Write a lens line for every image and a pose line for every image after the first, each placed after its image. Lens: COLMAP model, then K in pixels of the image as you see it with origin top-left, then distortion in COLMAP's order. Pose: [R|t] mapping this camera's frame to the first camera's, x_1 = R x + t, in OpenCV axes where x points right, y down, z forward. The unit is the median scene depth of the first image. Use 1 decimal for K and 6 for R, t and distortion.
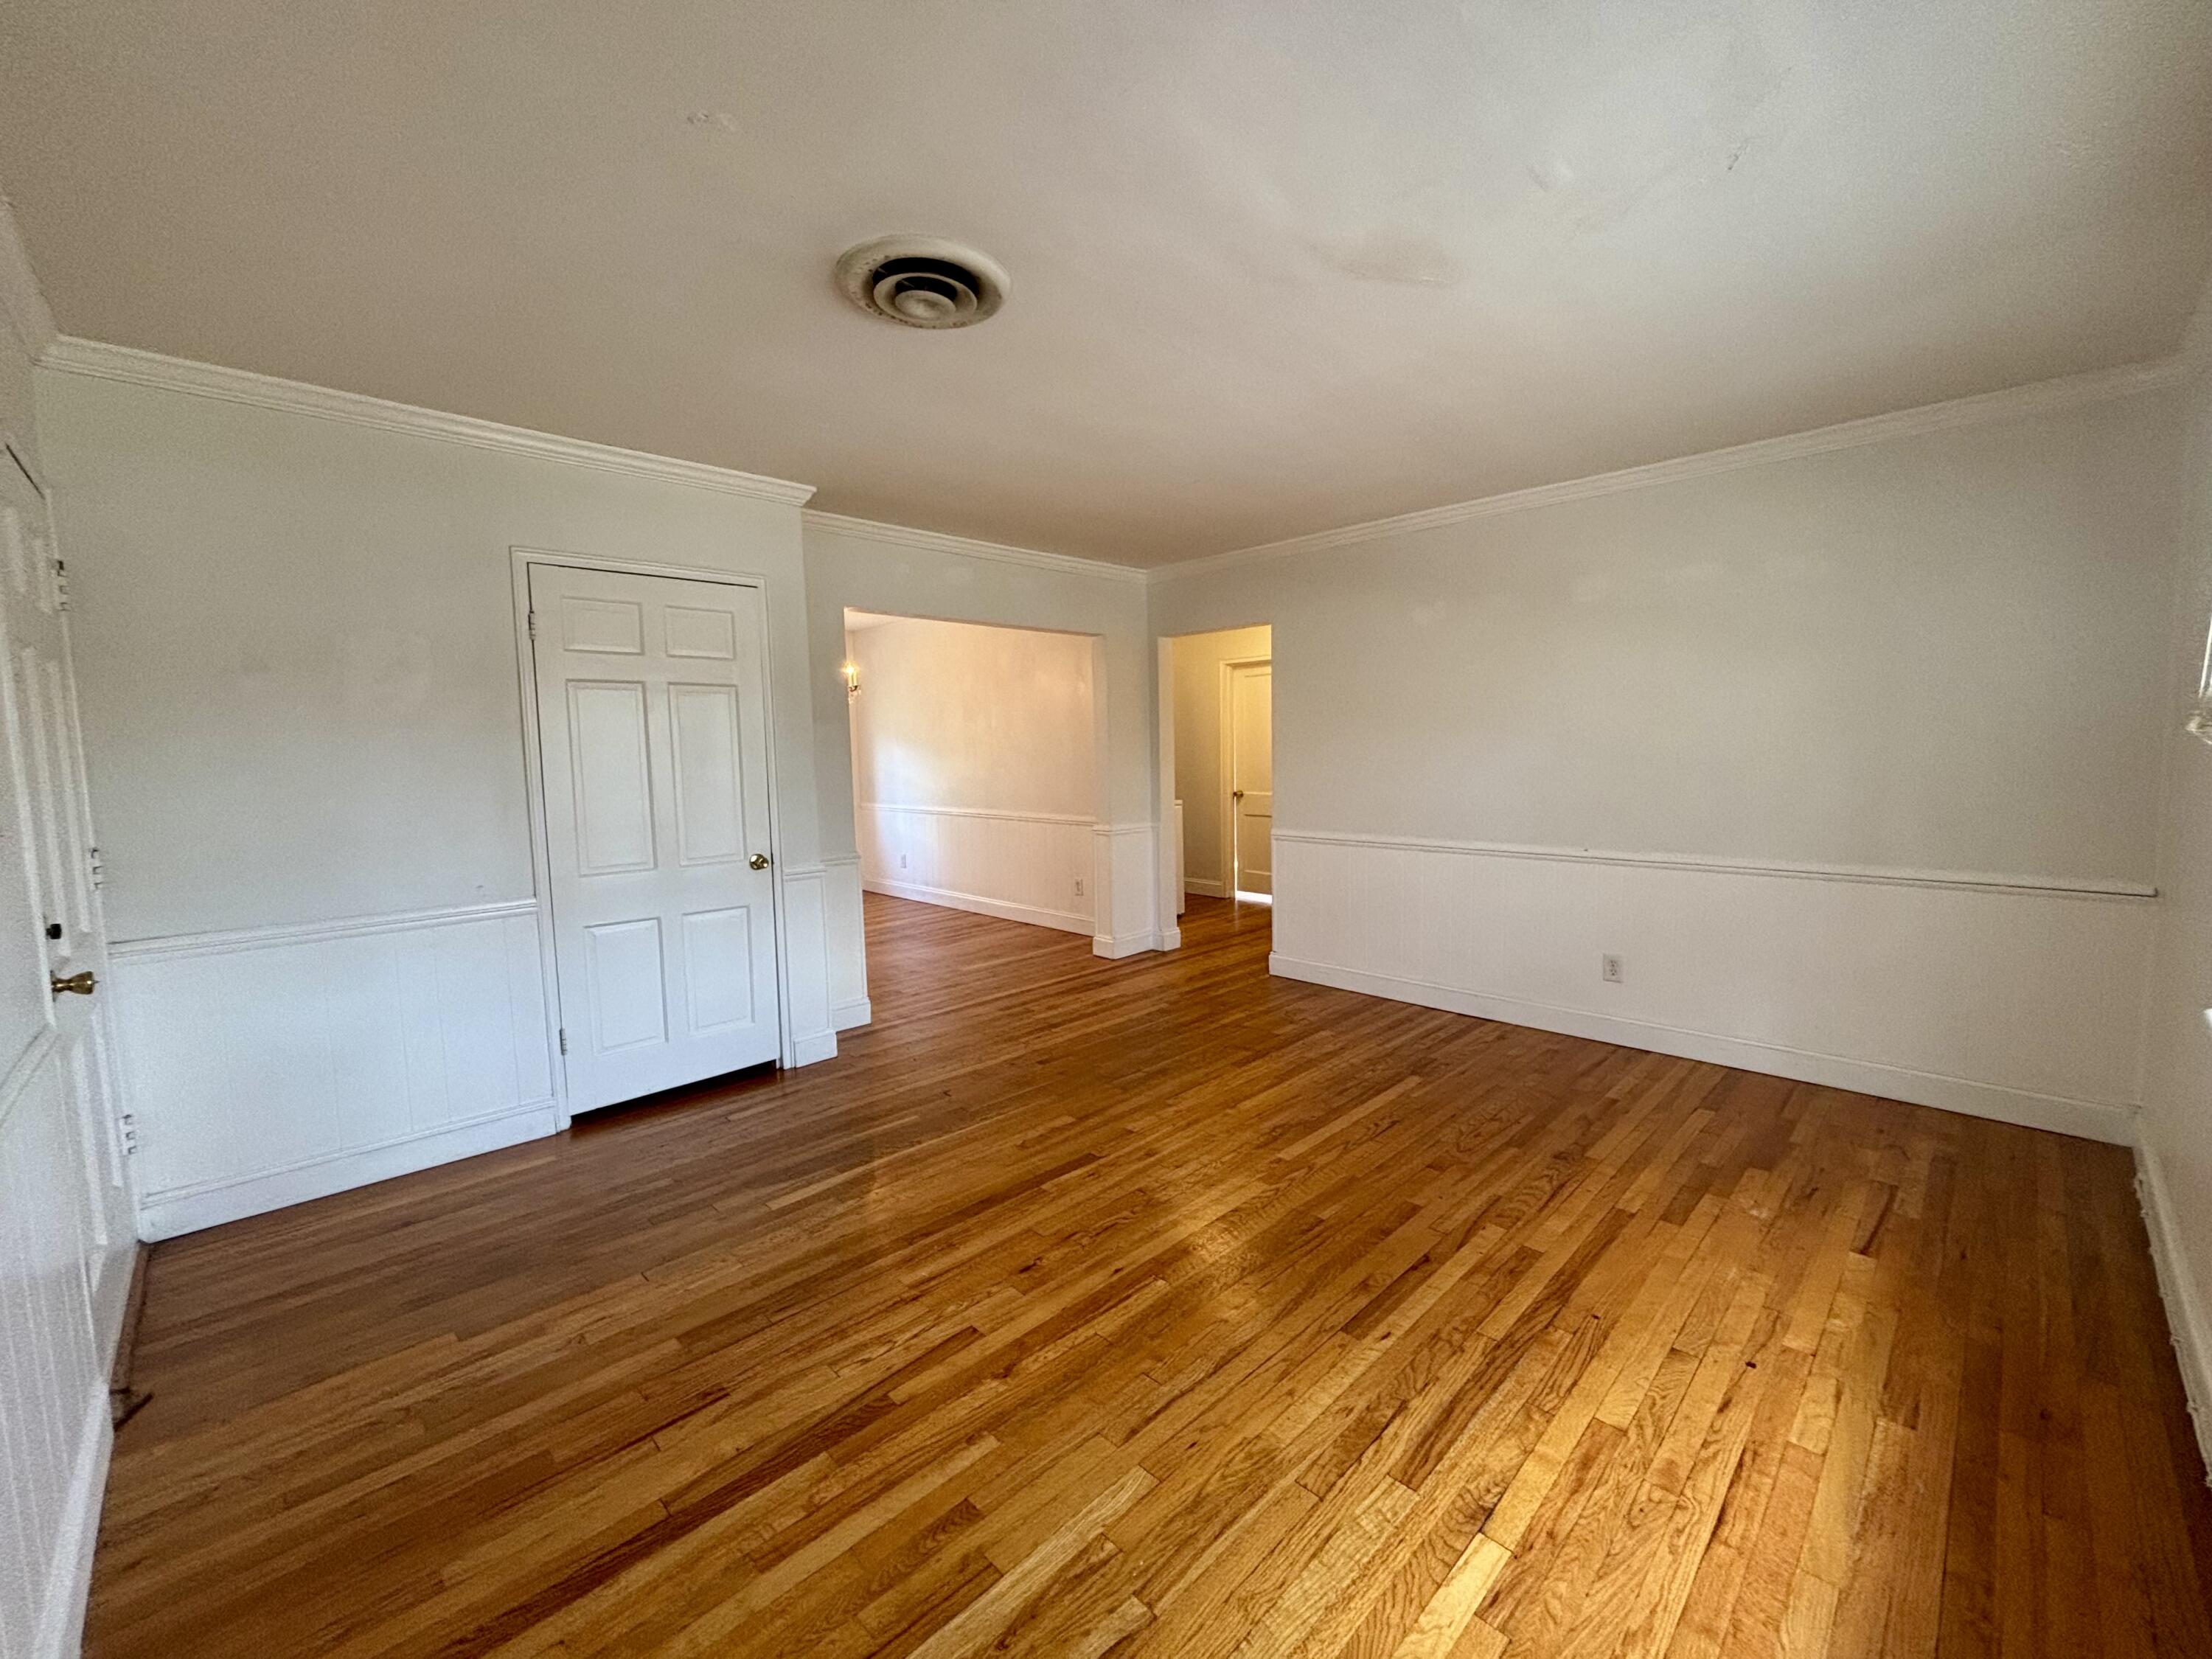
lens RADIAL K [[897.9, 0, 1110.1], [0, 897.9, 822.1], [0, 0, 1]] dist [-0.001294, 0.010091]
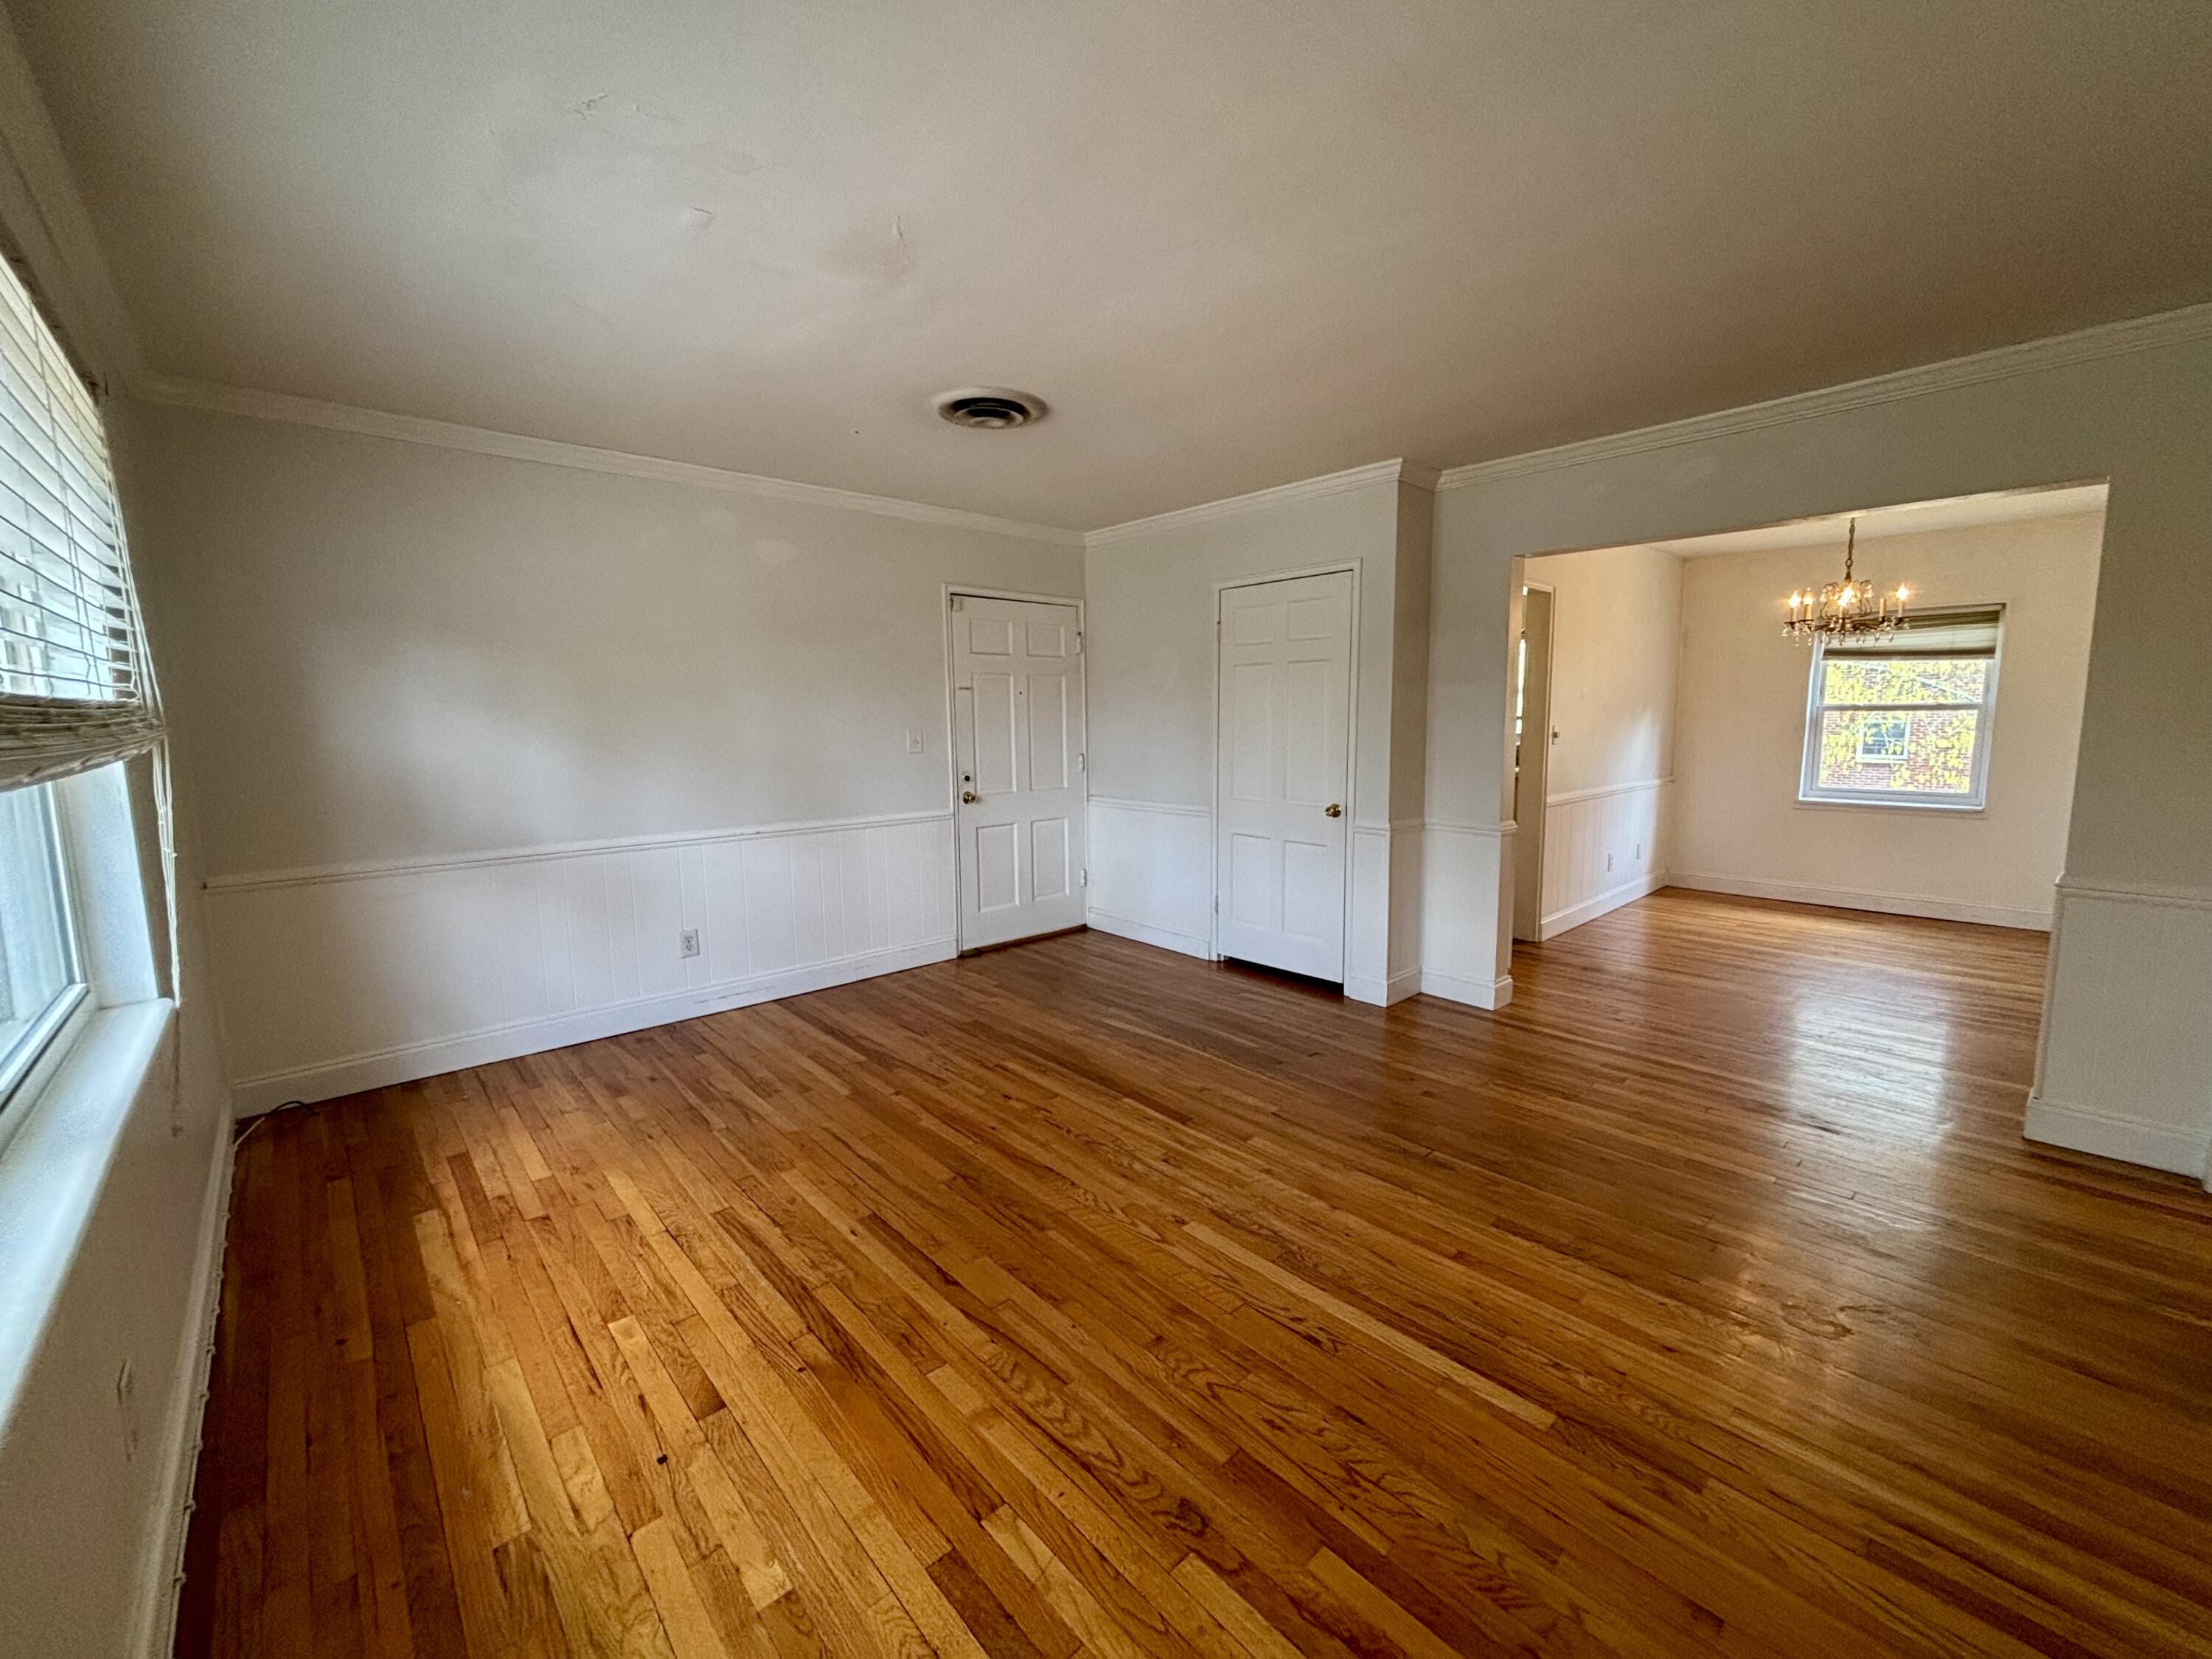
lens RADIAL K [[897.9, 0, 1110.1], [0, 897.9, 822.1], [0, 0, 1]] dist [-0.001294, 0.010091]
pose [[-0.038562, 0.140975, -0.989262, 1.319096], [-0.076681, 0.986661, 0.143594, -0.146021], [0.996310, 0.081395, -0.027238, 1.263087]]
